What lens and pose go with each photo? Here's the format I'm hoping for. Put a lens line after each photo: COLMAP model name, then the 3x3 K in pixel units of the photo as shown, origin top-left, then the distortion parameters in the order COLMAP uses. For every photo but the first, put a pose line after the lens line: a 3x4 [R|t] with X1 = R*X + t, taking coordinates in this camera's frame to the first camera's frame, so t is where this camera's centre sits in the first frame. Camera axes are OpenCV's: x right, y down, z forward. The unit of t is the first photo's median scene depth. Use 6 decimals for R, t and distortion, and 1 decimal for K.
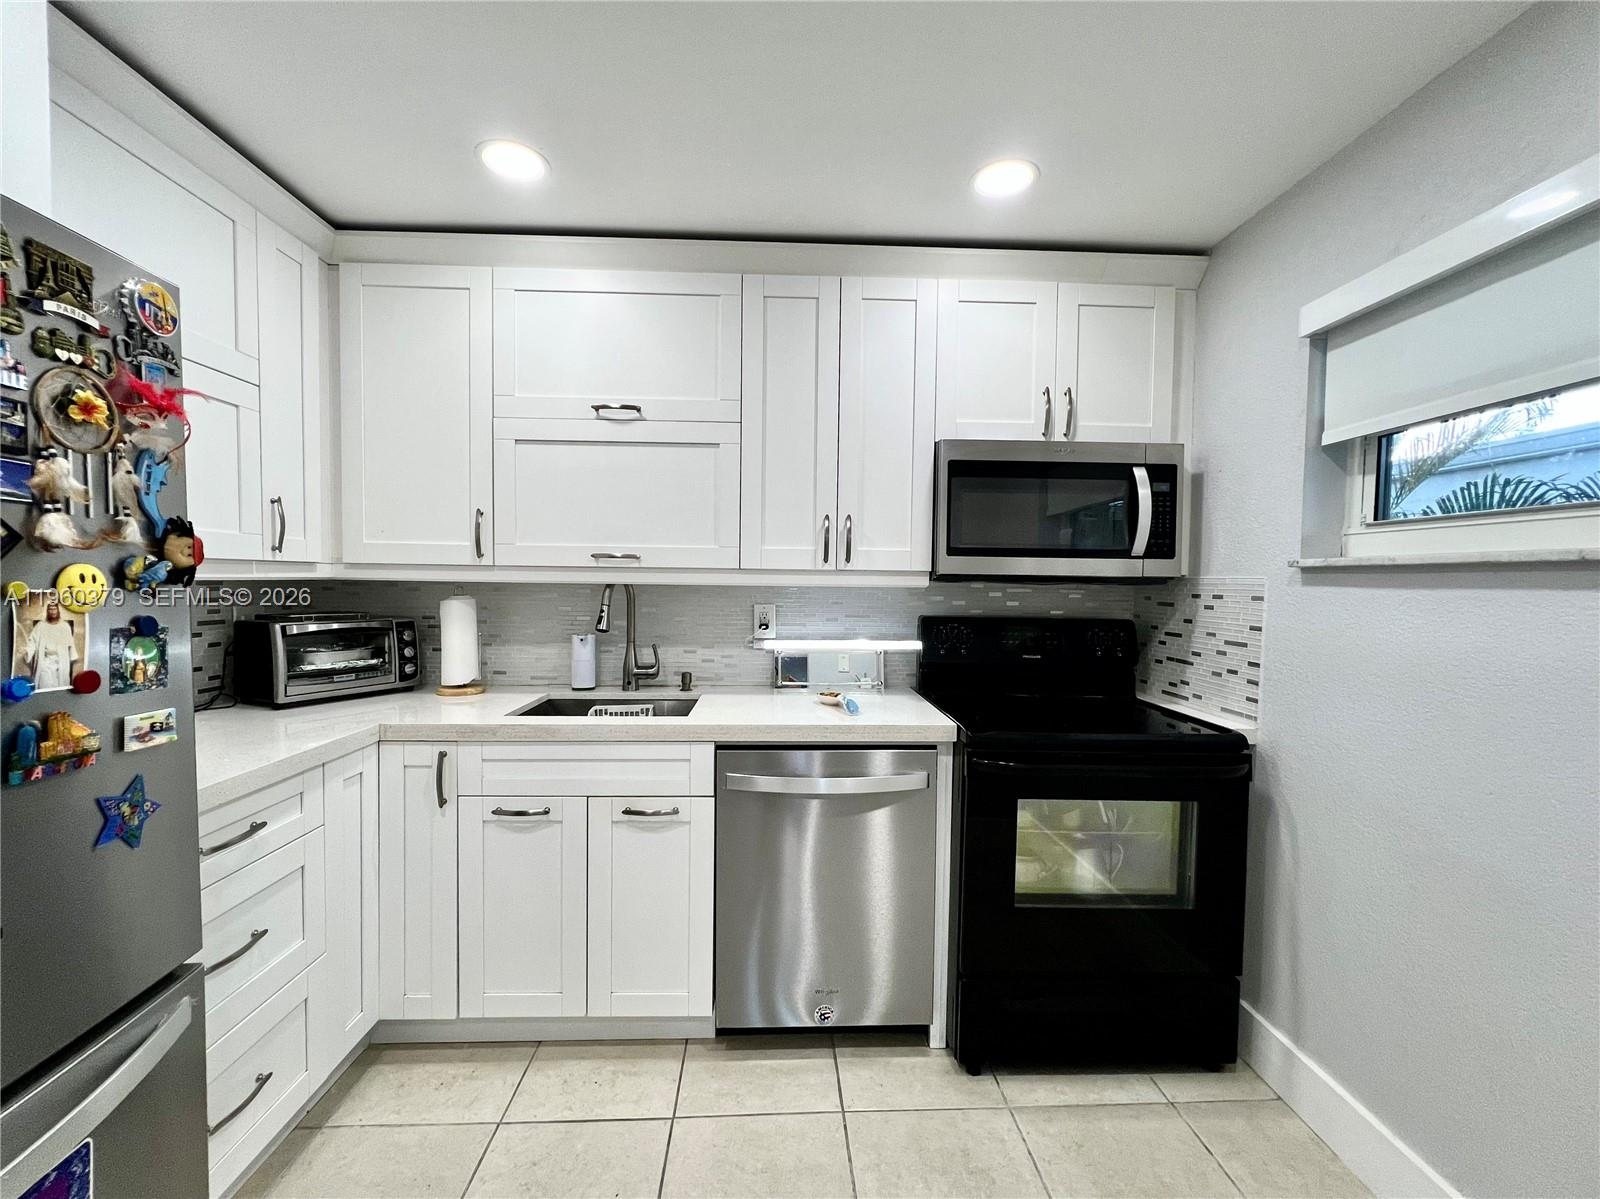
lens RADIAL K [[657.1, 0, 800.0], [0, 657.1, 599.5], [0, 0, 1]] dist [-0.002565, -0.000170]
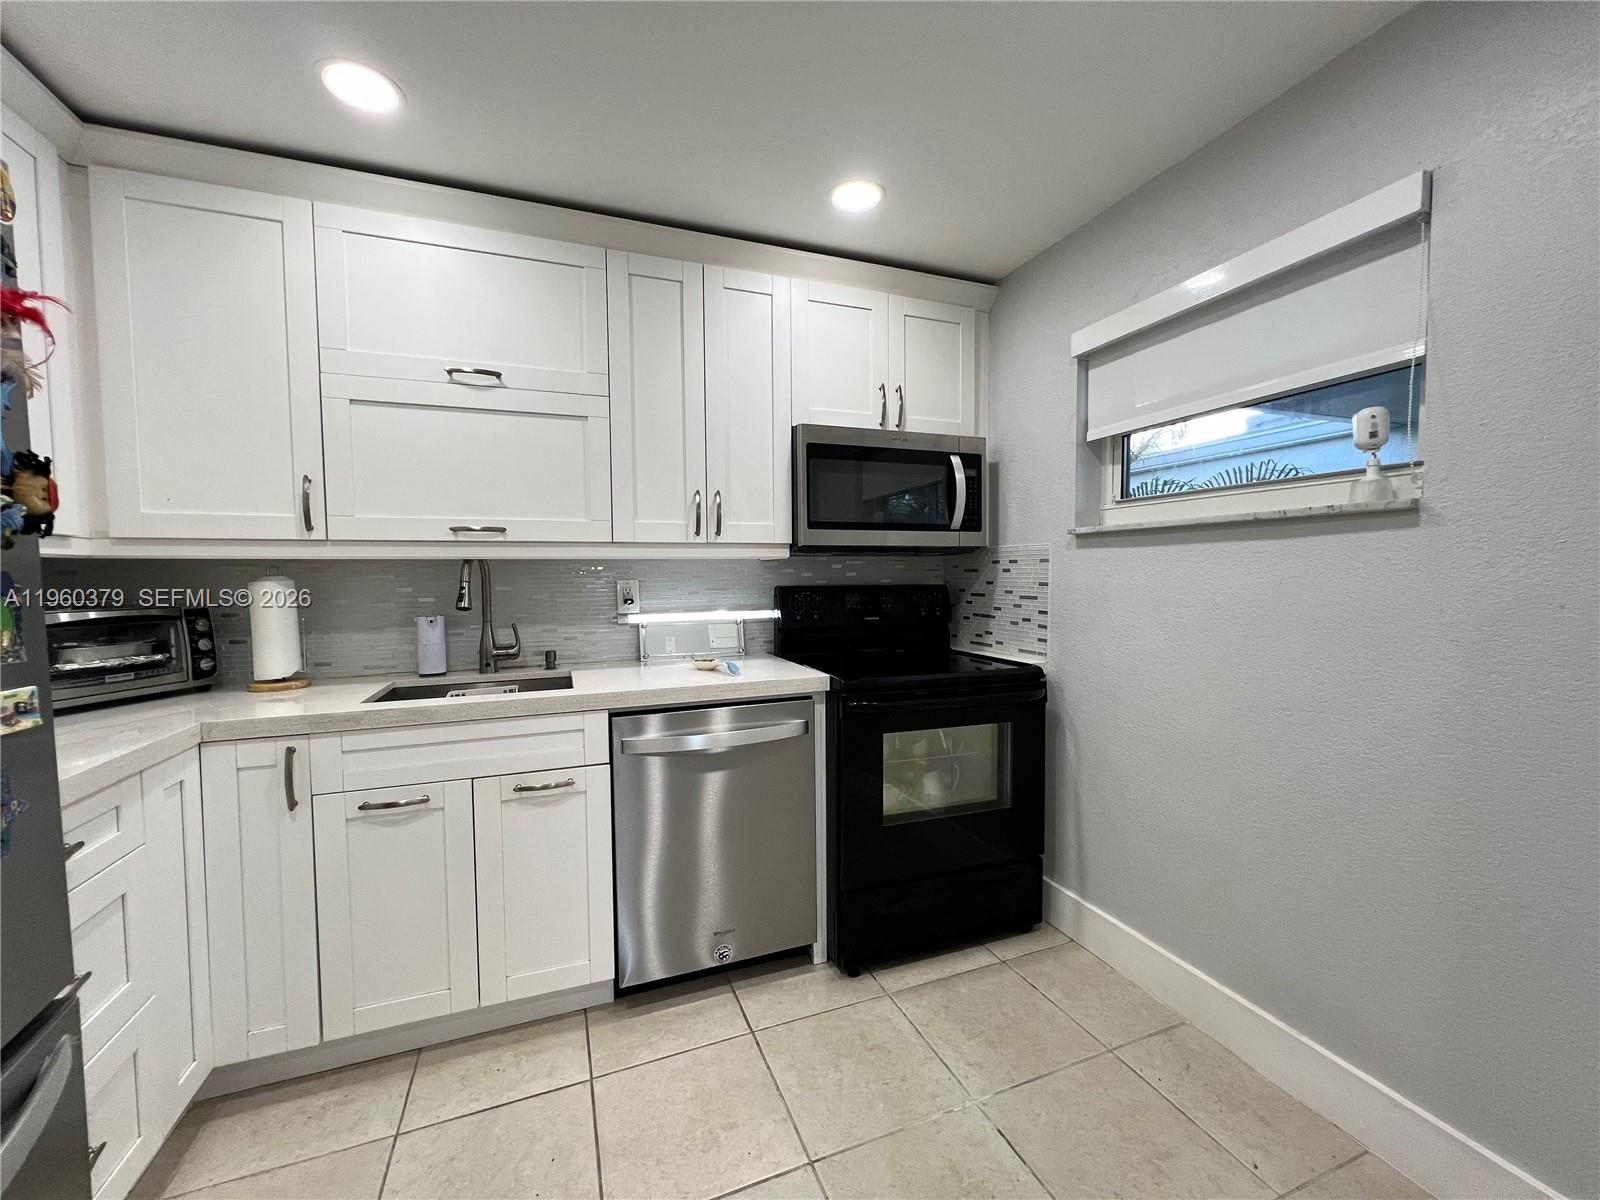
lens RADIAL K [[640.0, 0, 800.0], [0, 640.0, 600.0], [0, 0, 1]] dist [-0.001628, 0.000001]
pose [[0.946633, -0.035488, 0.320354, -0.143457], [0.031482, 0.999348, 0.017678, 0.035194], [-0.320773, -0.006649, 0.947133, -0.026627]]
